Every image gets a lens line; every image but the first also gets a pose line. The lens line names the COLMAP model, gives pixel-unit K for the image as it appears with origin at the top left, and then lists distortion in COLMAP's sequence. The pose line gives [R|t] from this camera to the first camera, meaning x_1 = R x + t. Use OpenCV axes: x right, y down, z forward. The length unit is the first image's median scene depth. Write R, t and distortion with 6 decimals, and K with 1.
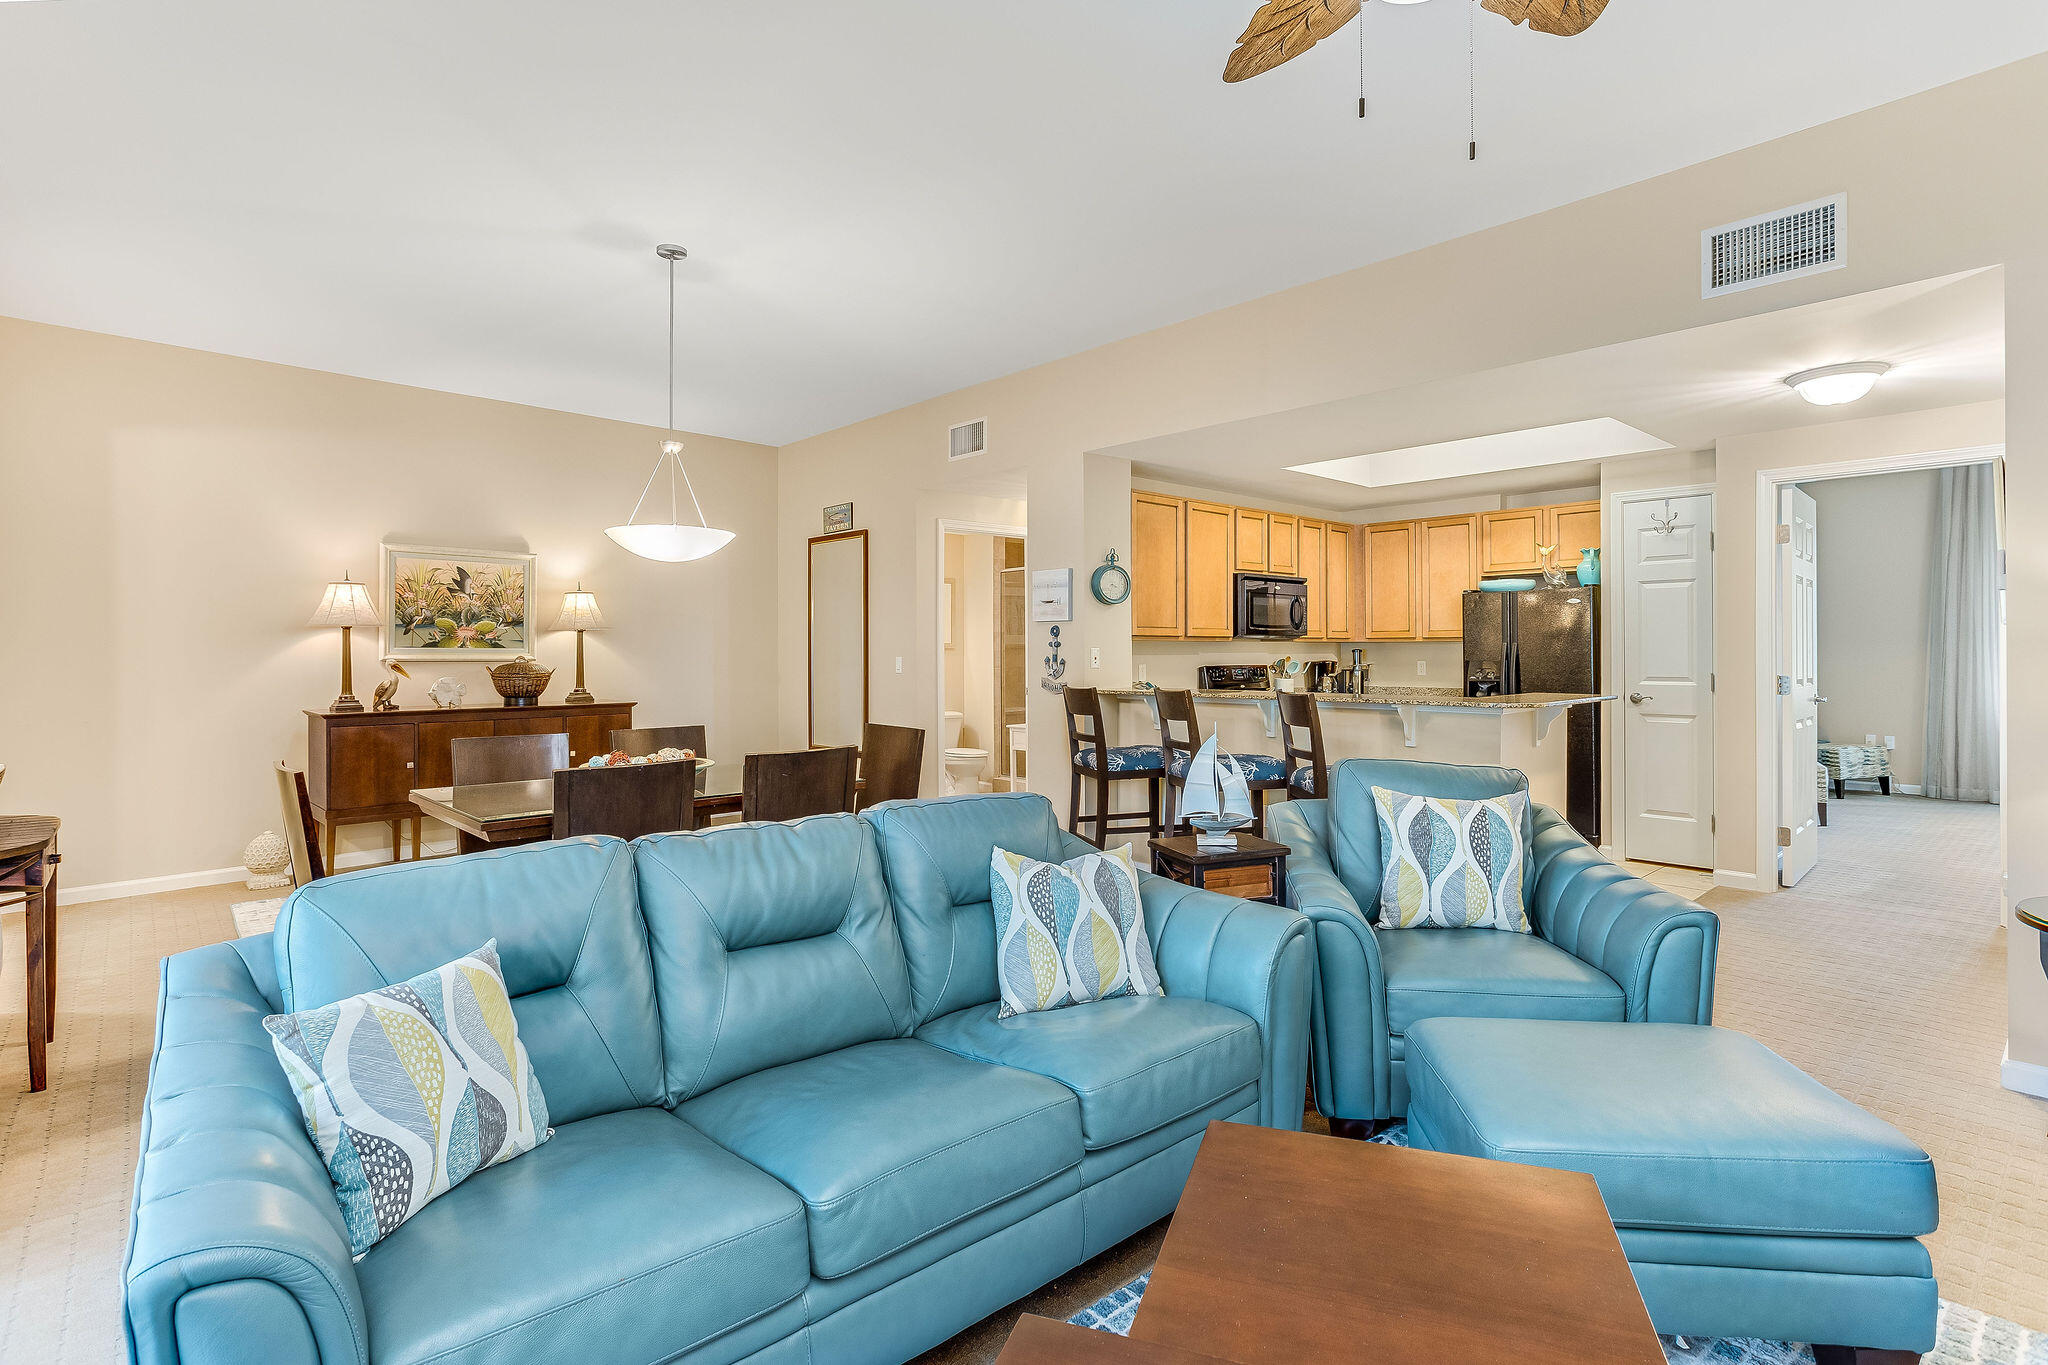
lens RADIAL K [[1001.1, 0, 1028.6], [0, 1001.1, 646.4], [0, 0, 1]] dist [-0.043214, 0.022220]
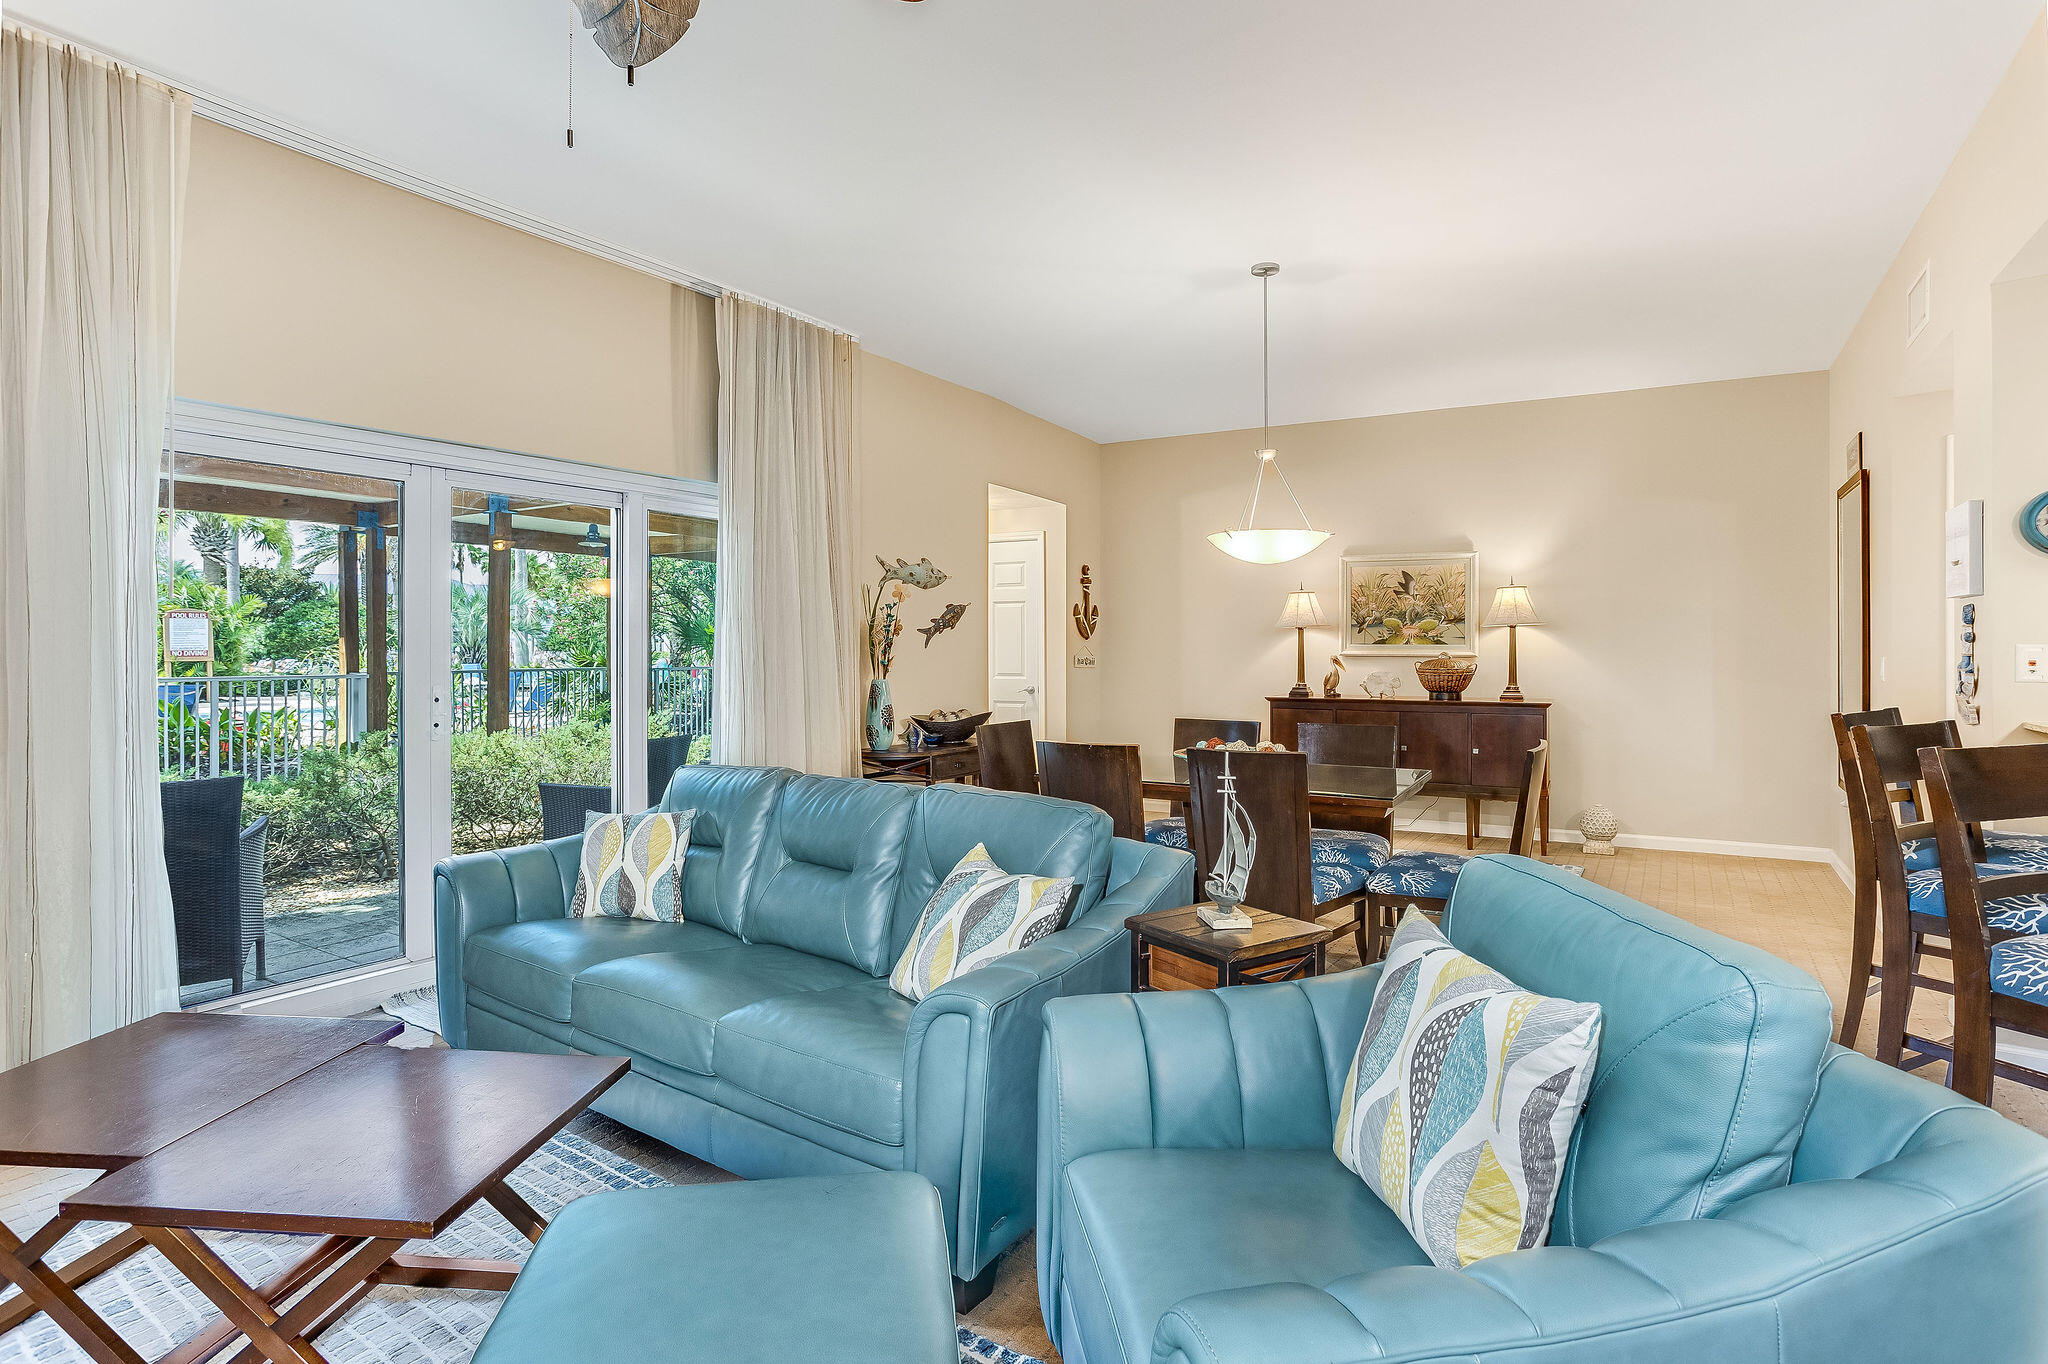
lens RADIAL K [[1001.1, 0, 1028.6], [0, 1001.1, 645.9], [0, 0, 1]] dist [-0.043214, 0.022220]
pose [[0.252938, 0.000656, -0.967482, 0.385997], [0.004521, 0.999988, 0.001860, -0.000990], [0.967472, -0.004845, 0.252932, 0.314459]]
